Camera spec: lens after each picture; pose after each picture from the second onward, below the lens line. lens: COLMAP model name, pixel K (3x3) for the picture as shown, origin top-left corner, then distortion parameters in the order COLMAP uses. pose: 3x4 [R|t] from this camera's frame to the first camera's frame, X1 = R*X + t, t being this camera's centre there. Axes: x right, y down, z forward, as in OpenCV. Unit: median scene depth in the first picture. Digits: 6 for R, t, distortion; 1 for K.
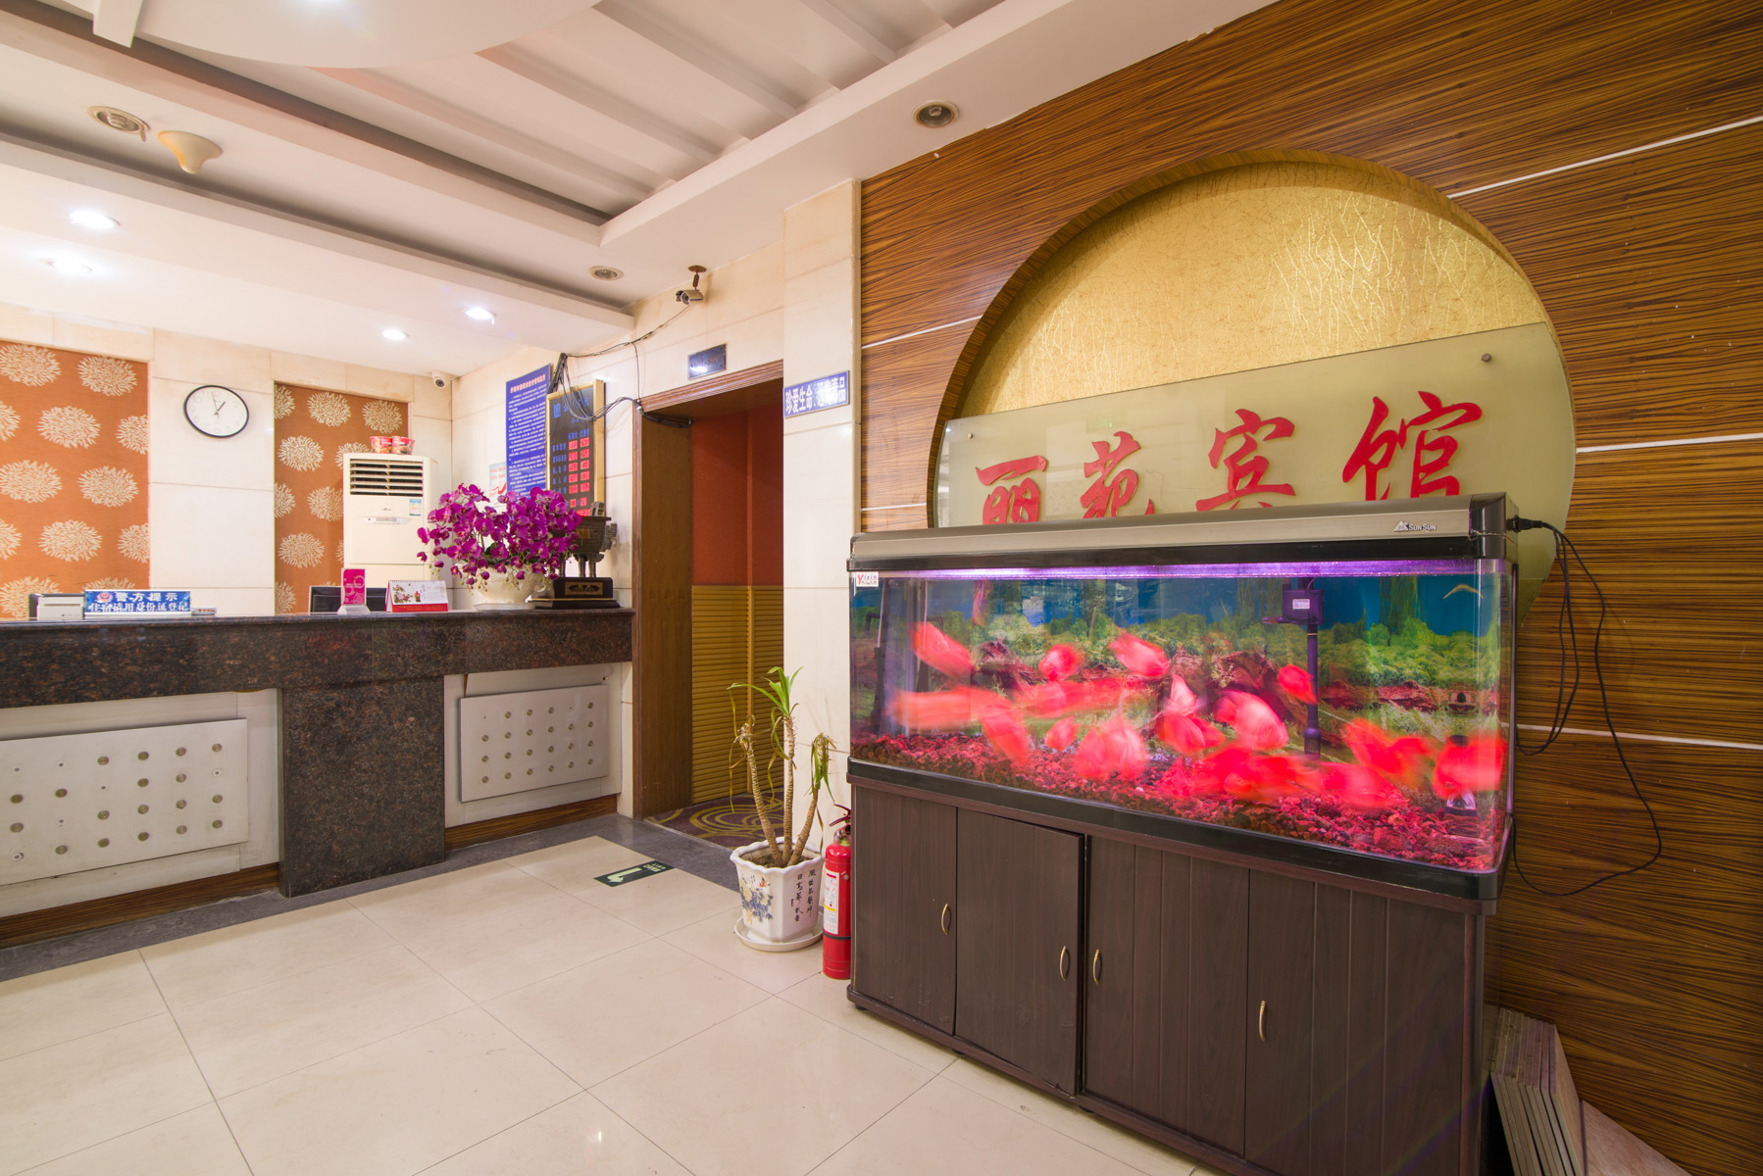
lens RADIAL K [[810.9, 0, 883.9], [0, 810.9, 596.4], [0, 0, 1]] dist [-0.019868, 0.001447]
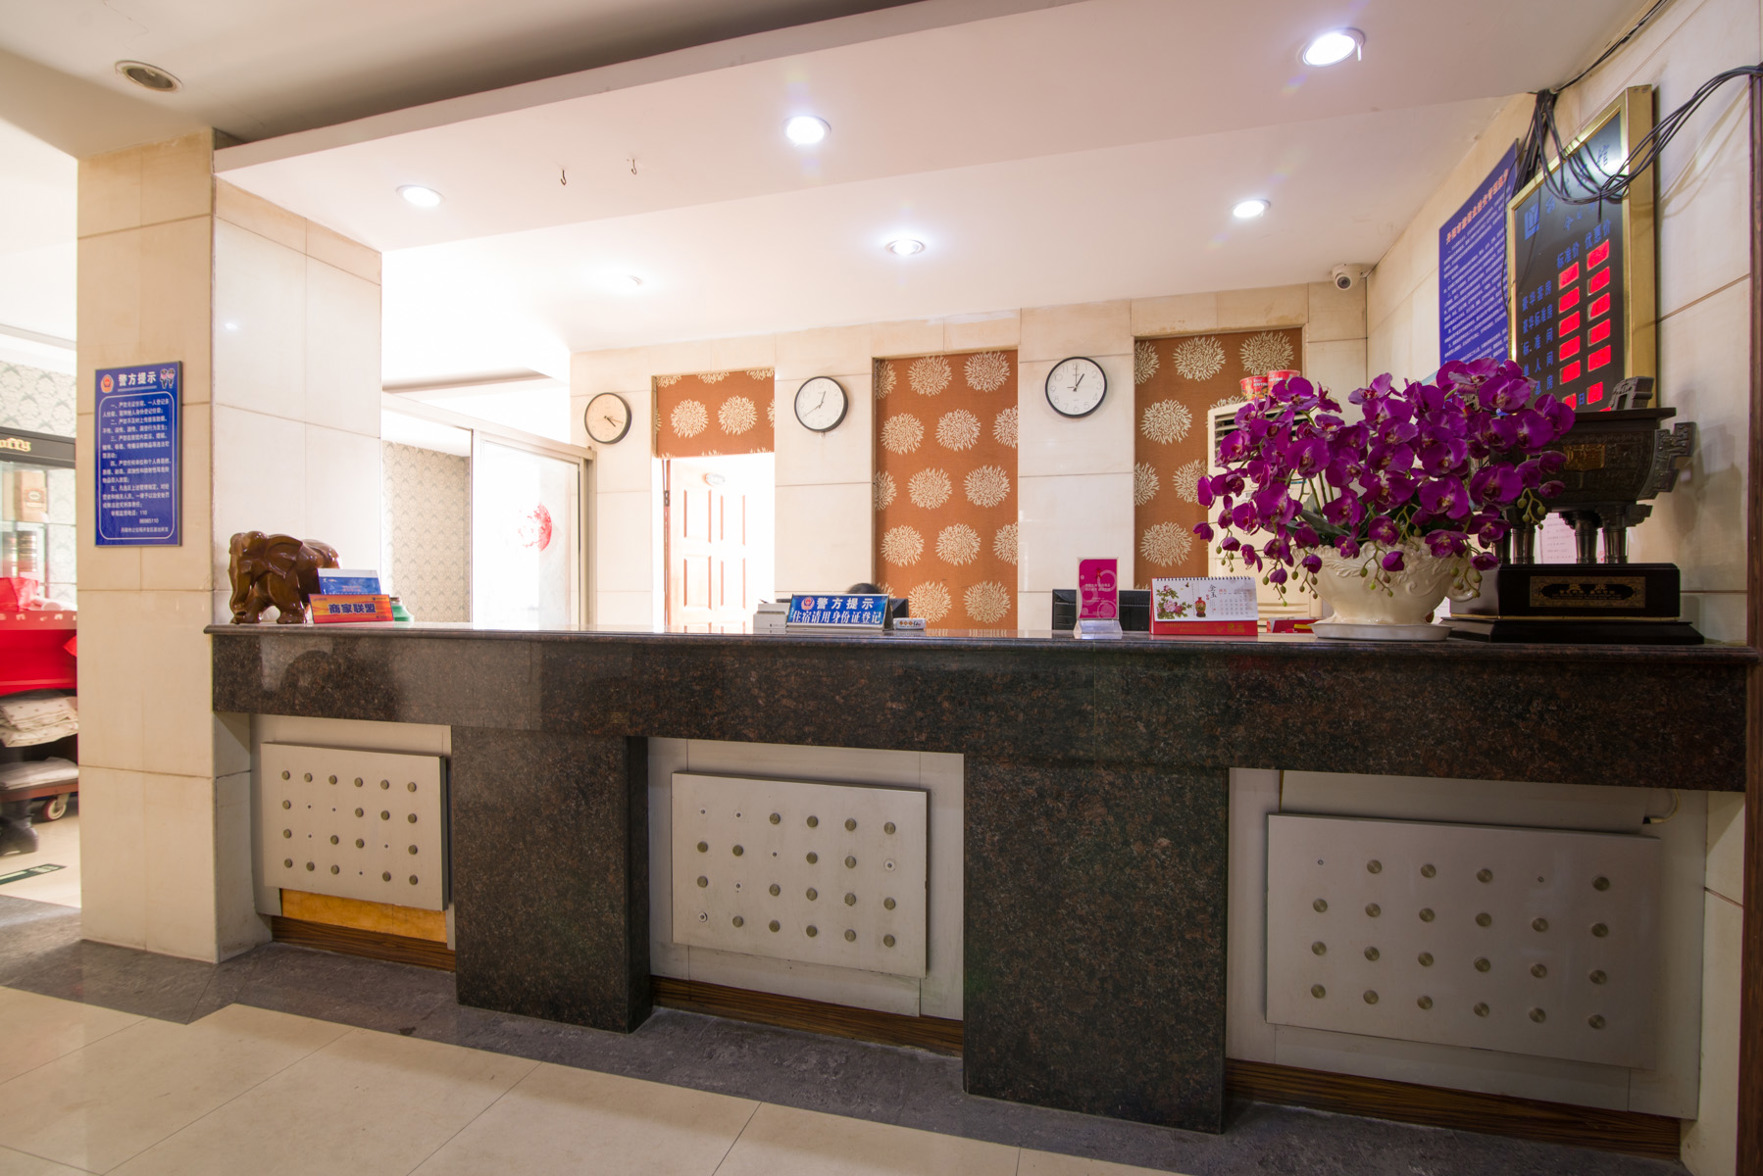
lens RADIAL K [[810.9, 0, 879.4], [0, 810.9, 600.7], [0, 0, 1]] dist [-0.019868, 0.001447]
pose [[0.433473, 0.007945, -0.901132, -0.176214], [-0.008562, 0.999952, 0.004697, -0.004604], [0.901126, 0.005679, 0.433520, 0.545759]]
